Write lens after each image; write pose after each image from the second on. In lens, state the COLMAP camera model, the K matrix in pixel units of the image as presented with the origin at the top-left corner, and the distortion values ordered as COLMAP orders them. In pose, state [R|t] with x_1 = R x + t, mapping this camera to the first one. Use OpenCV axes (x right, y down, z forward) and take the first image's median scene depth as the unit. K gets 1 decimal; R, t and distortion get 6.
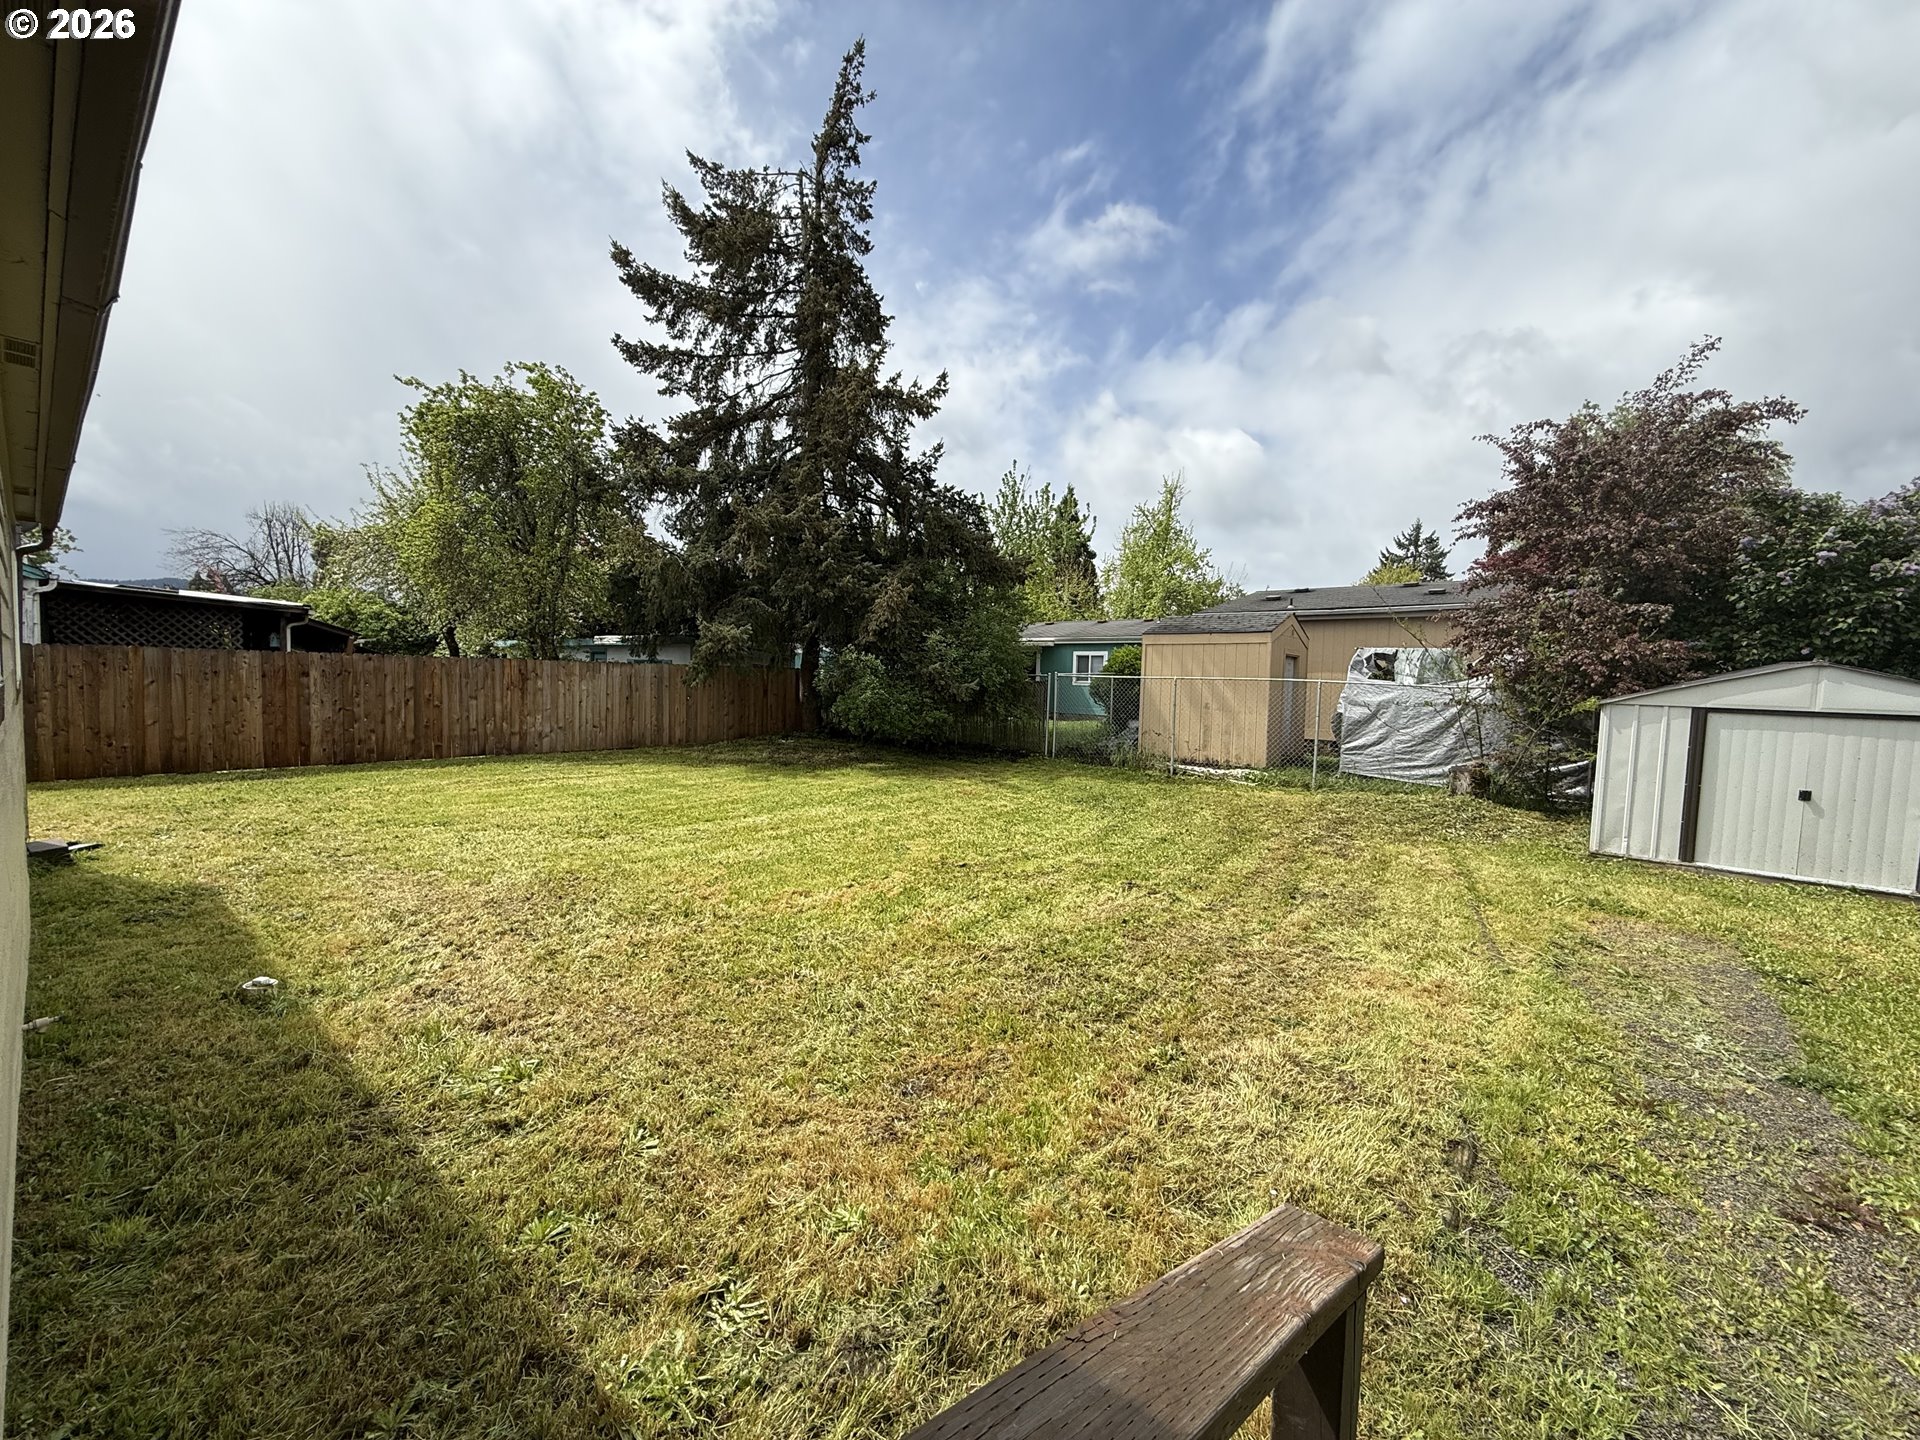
lens RADIAL K [[768.2, 0, 955.7], [0, 768.2, 718.5], [0, 0, 1]] dist [0.001507, 0.000168]
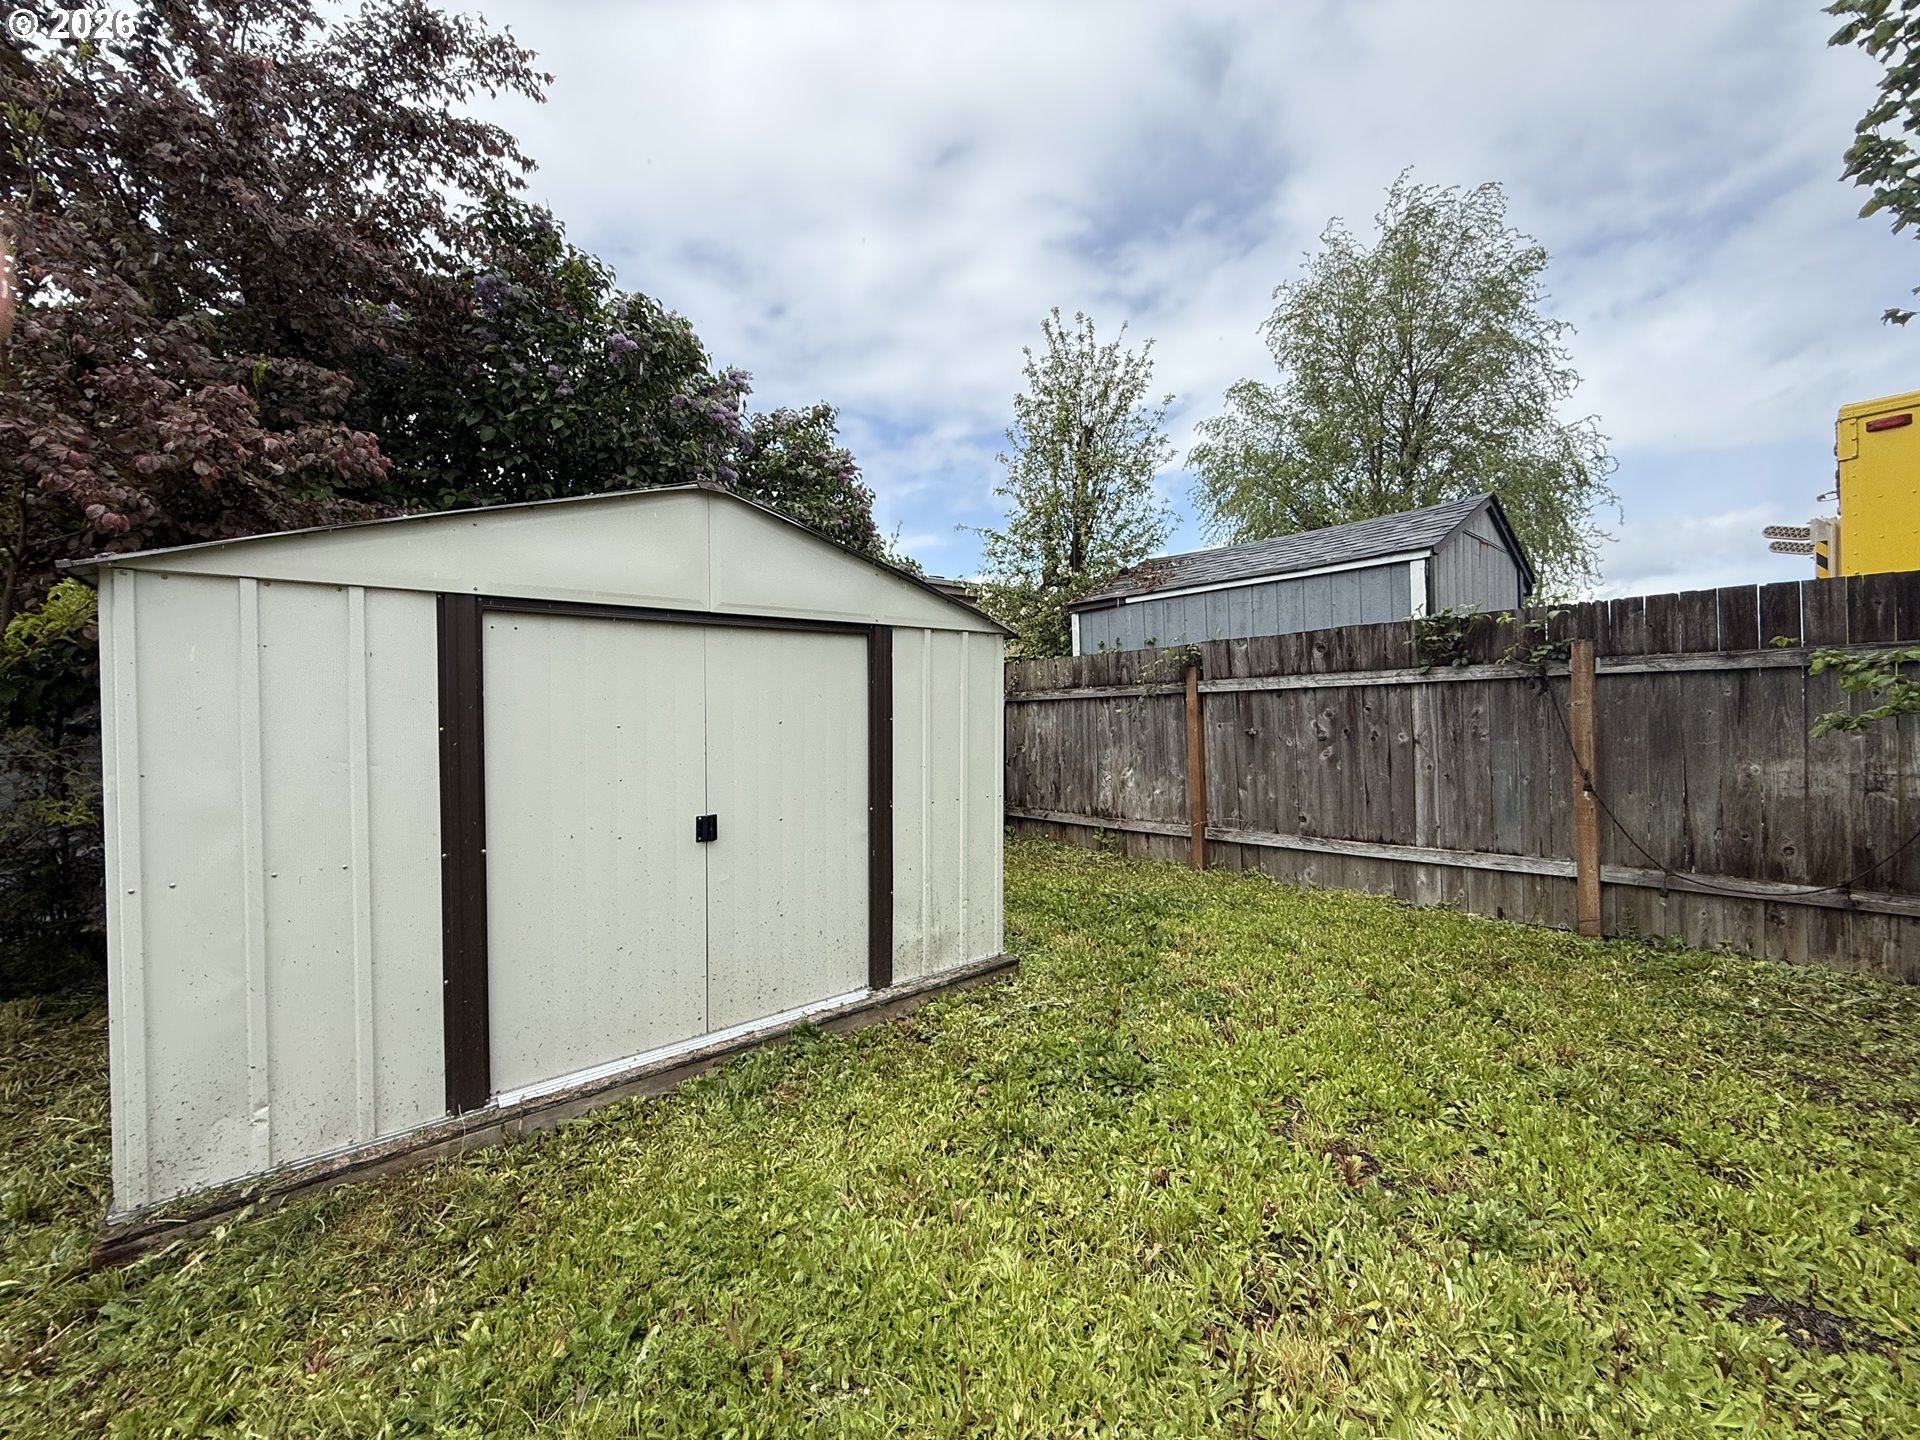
lens RADIAL K [[768.2, 0, 955.9], [0, 768.2, 719.4], [0, 0, 1]] dist [0.001507, 0.000168]
pose [[0.165086, -0.023366, 0.986002, 0.691666], [0.091452, 0.995775, 0.008285, 0.049933], [-0.982030, 0.088804, 0.166525, 0.752468]]
